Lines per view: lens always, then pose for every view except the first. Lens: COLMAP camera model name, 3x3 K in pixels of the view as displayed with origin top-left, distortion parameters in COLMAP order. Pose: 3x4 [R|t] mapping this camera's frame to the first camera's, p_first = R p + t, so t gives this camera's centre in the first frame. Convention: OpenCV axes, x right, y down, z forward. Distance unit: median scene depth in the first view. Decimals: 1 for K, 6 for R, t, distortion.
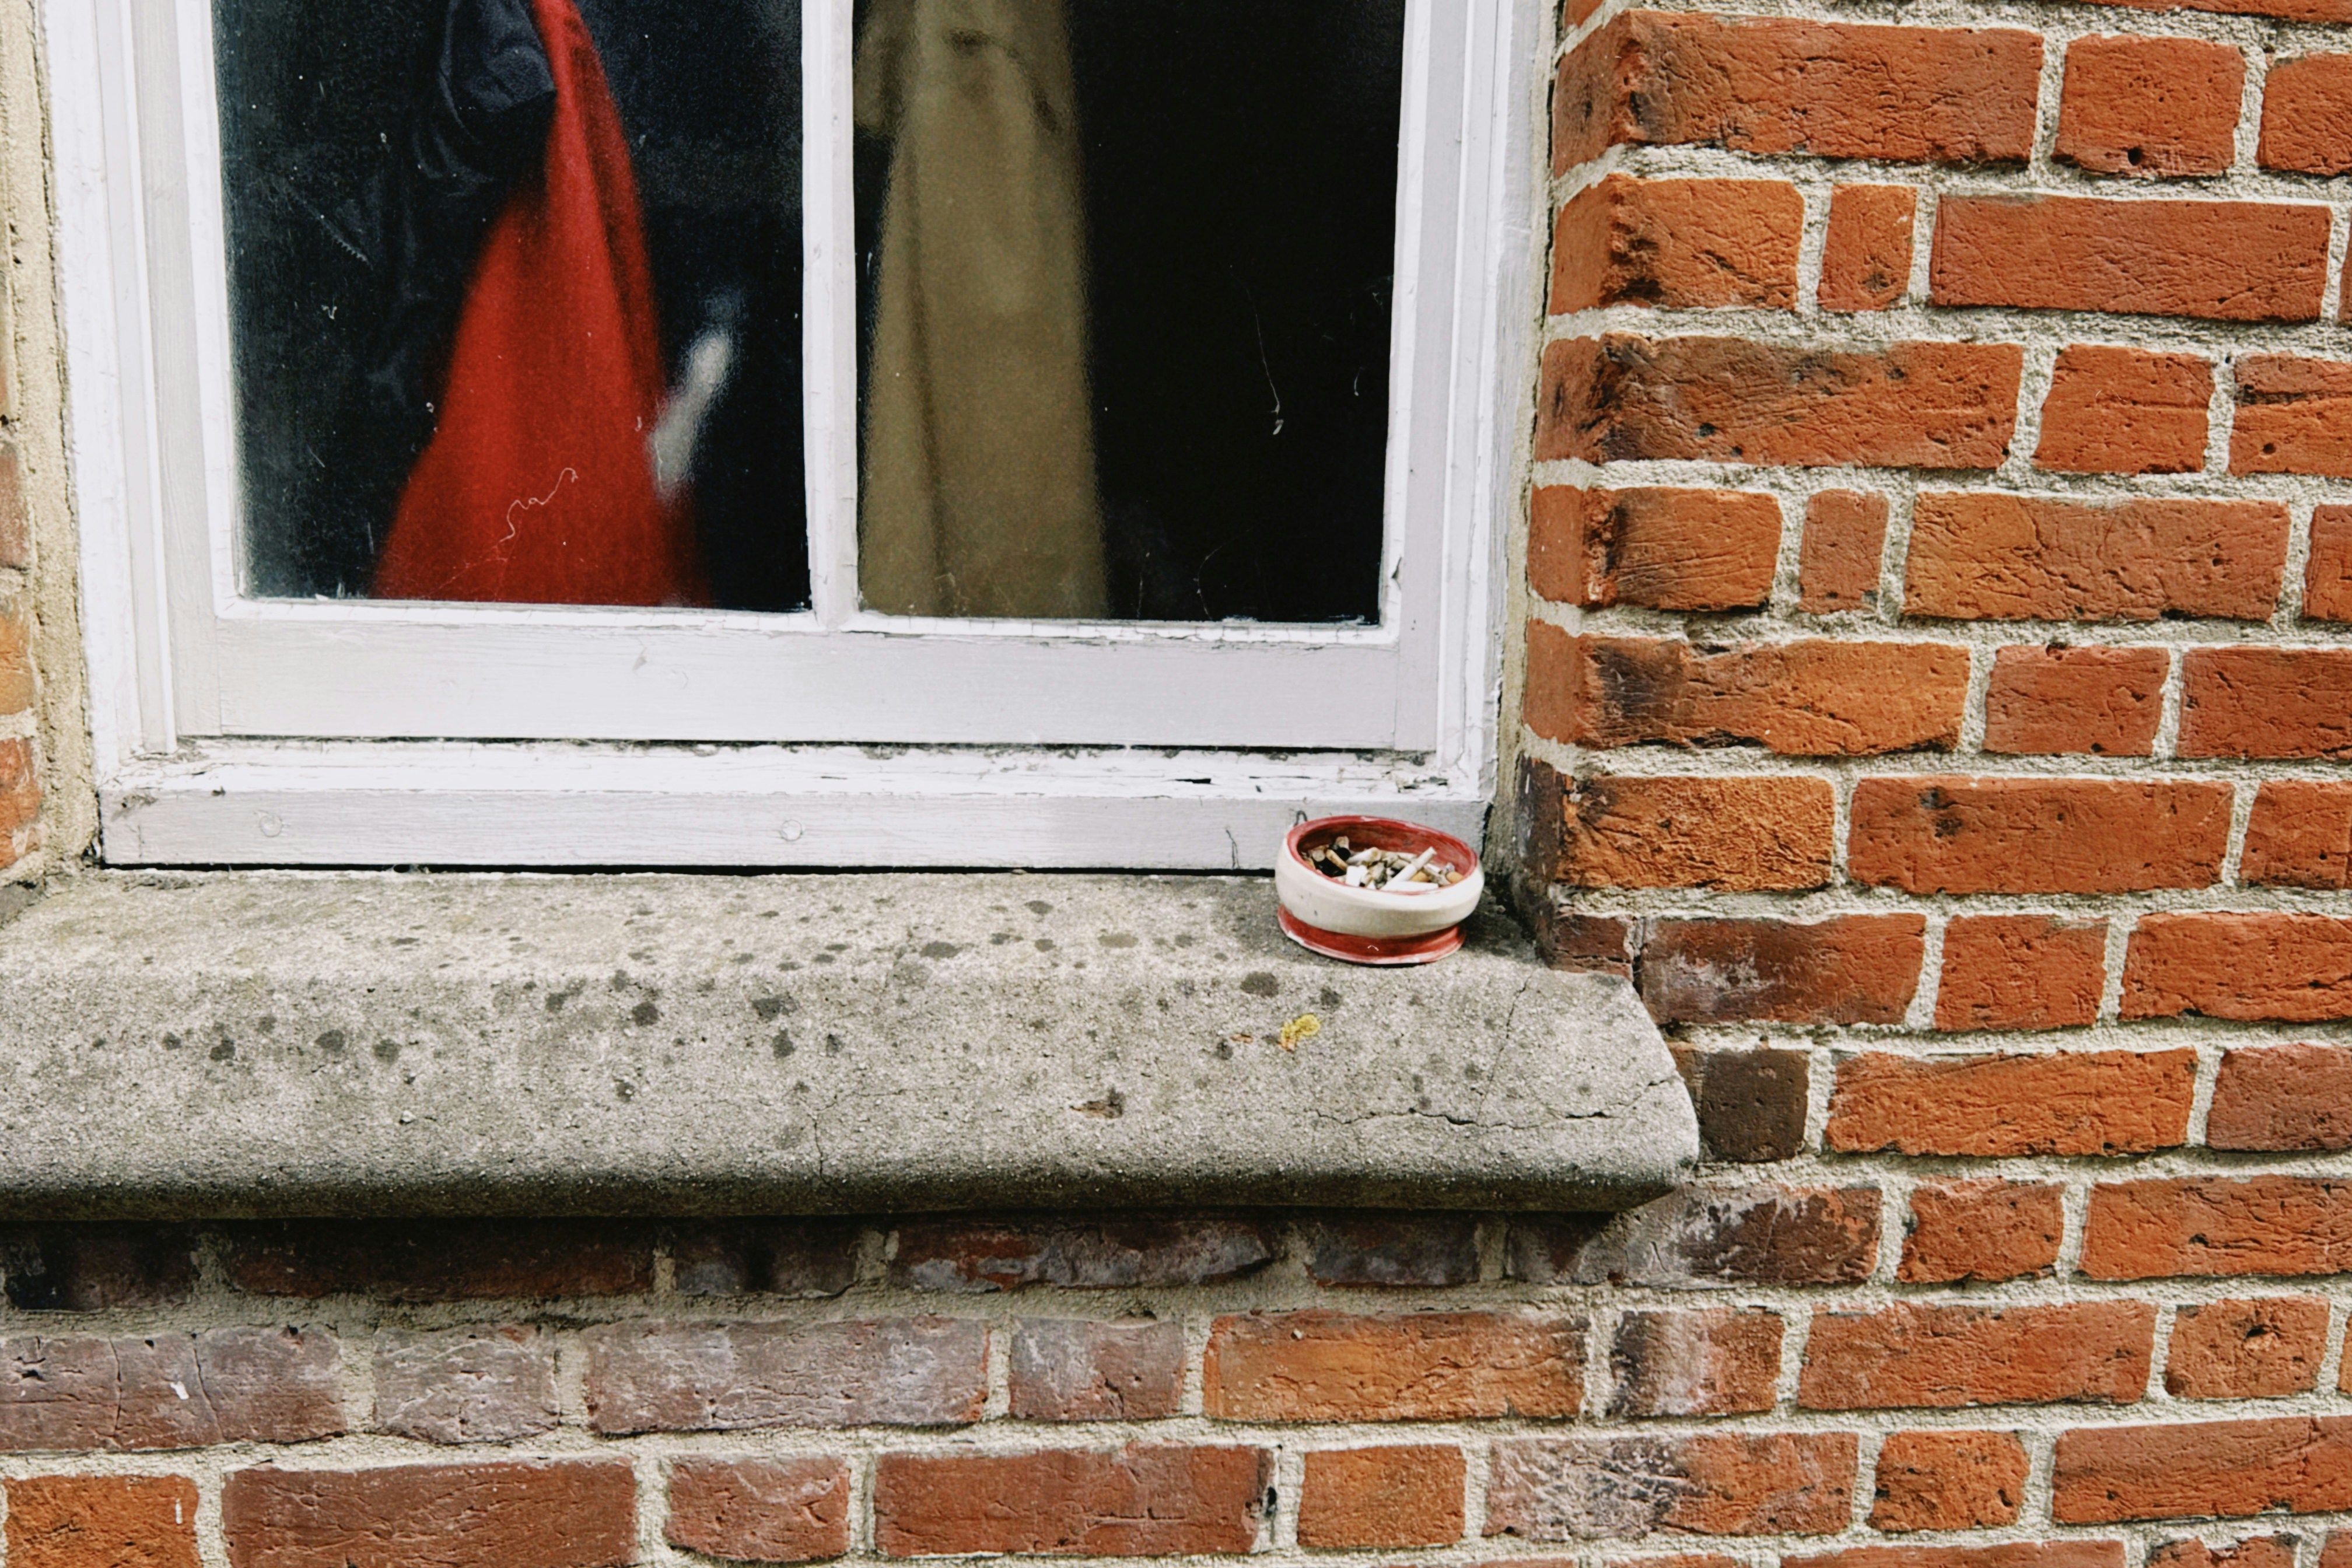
lens RADIAL K [[1633.7, 0, 1183.3], [0, 1633.7, 779.8], [0, 0, 1]] dist [0.086387, -0.117045]
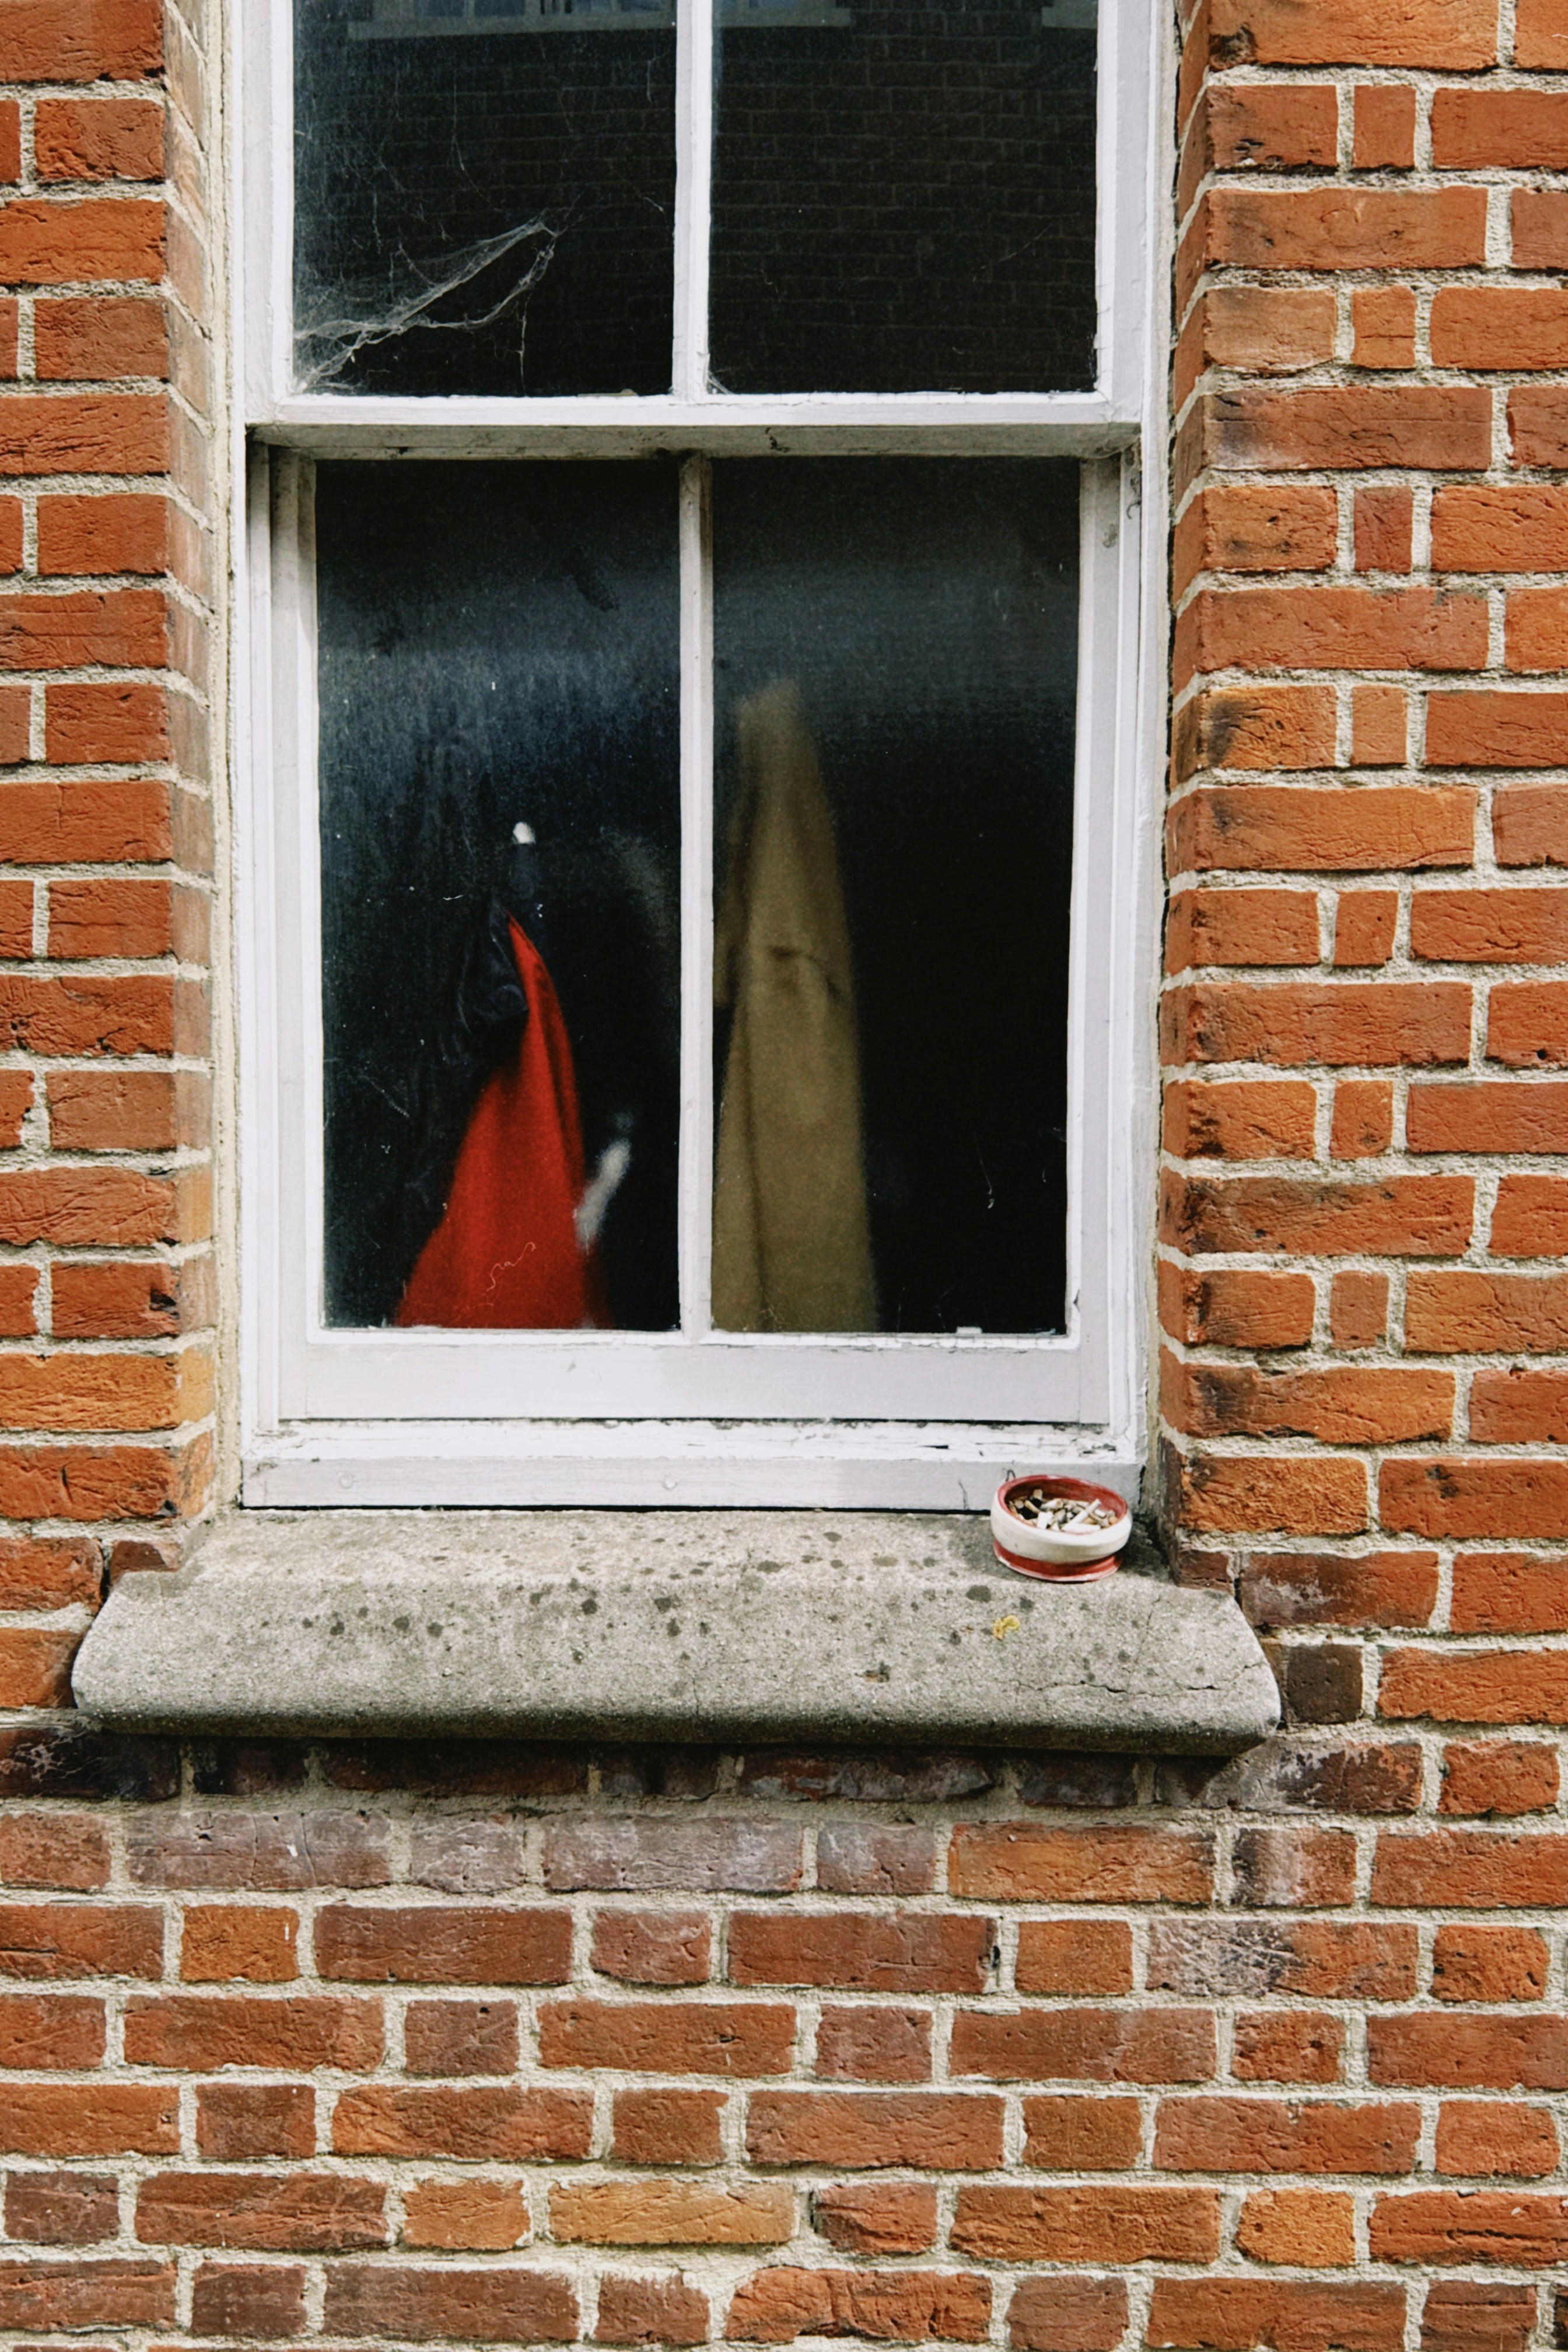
lens RADIAL K [[1687.5, 0, 784.0], [0, 1687.5, 1176.0], [0, 0, 1]] dist [0.184869, -0.413016]
pose [[0.994064, -0.014116, -0.107878, 0.042441], [0.003352, 0.995051, -0.099310, -0.102088], [0.108746, 0.098359, 0.989191, -0.614333]]
